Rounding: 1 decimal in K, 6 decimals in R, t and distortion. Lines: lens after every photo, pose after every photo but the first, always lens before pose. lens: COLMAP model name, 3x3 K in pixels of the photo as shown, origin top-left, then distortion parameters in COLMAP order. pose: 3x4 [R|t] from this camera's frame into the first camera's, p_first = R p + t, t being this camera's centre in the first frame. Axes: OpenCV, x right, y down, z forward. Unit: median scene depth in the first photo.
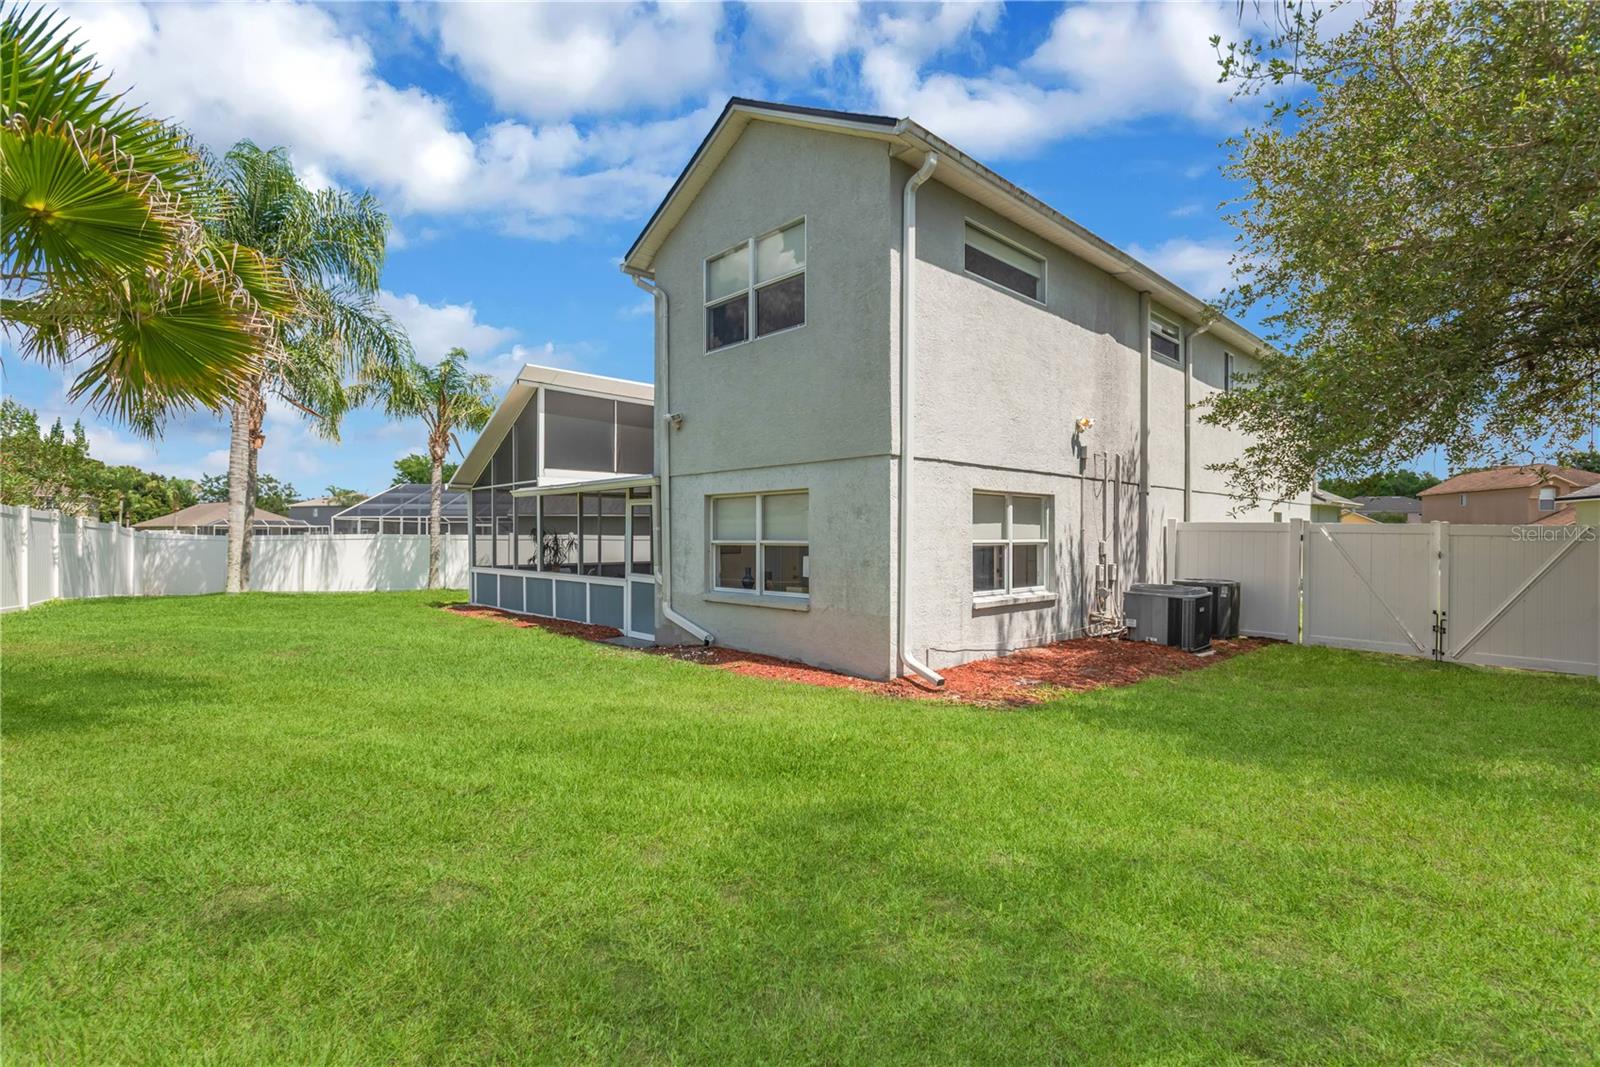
lens RADIAL K [[753.7, 0, 800.0], [0, 753.7, 533.5], [0, 0, 1]] dist [0.022766, -0.006895]
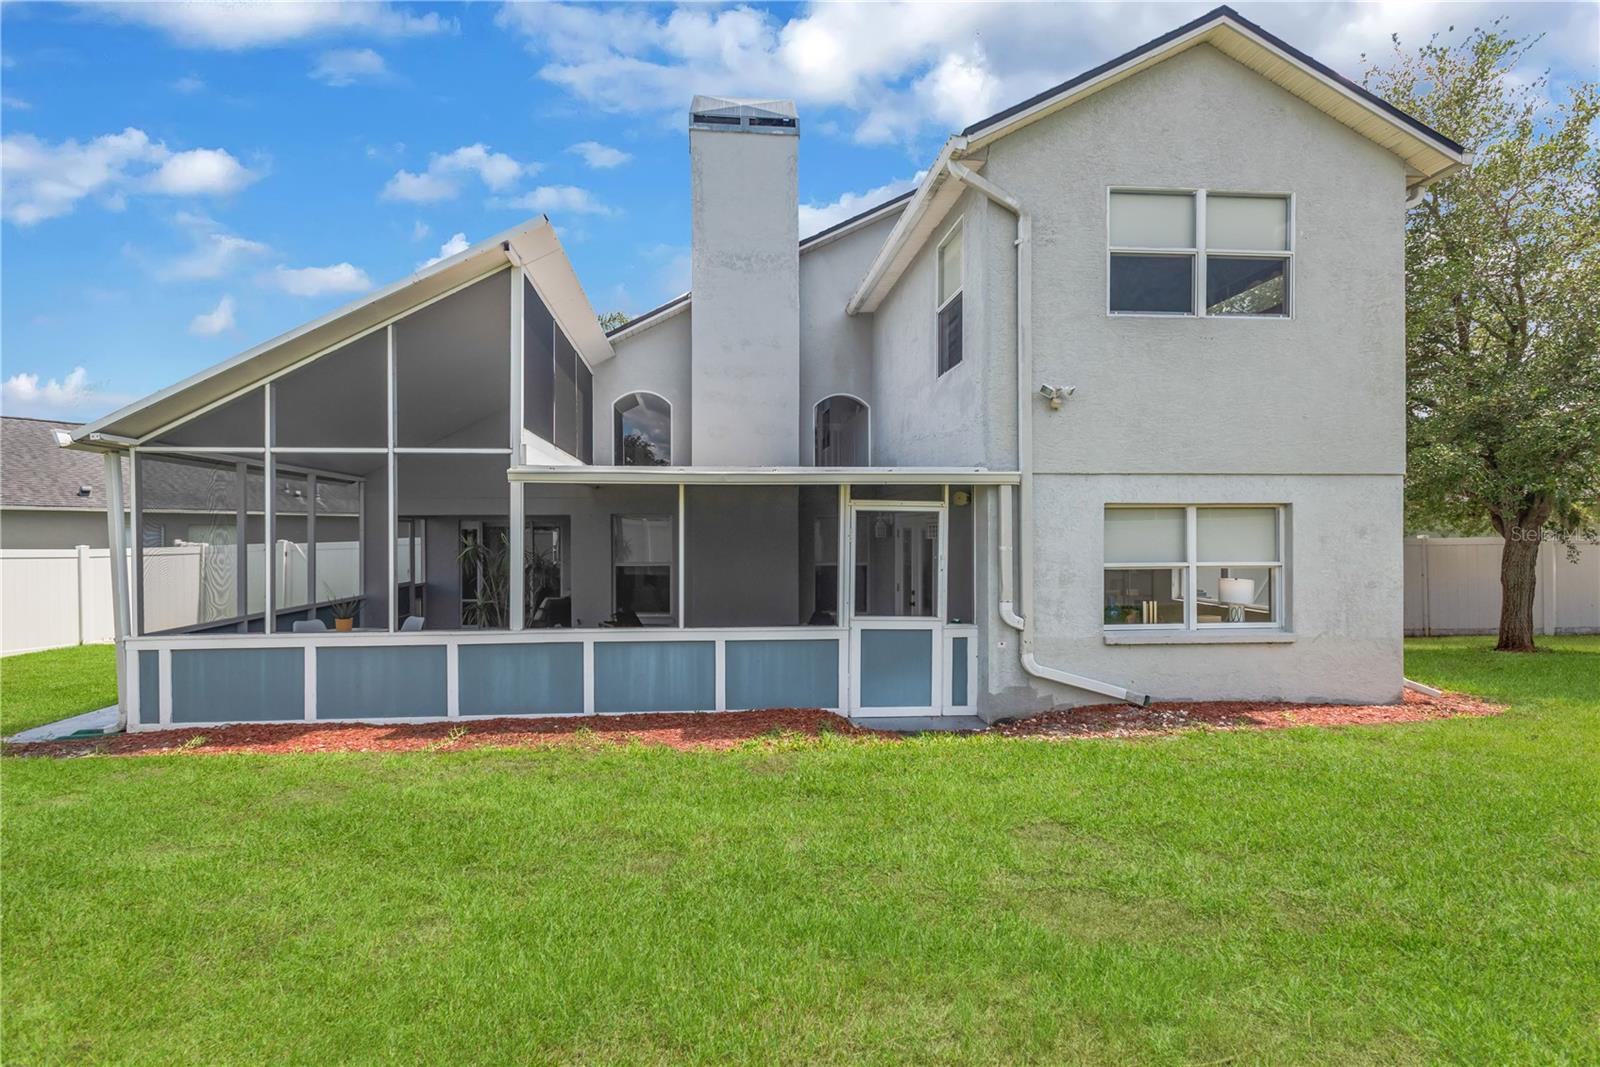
lens RADIAL K [[753.7, 0, 800.0], [0, 753.7, 533.5], [0, 0, 1]] dist [0.022766, -0.006895]
pose [[0.622439, -0.001945, 0.782666, -0.898376], [-0.000630, 0.999995, 0.002987, -0.022814], [-0.782668, -0.002352, 0.622435, 0.769963]]
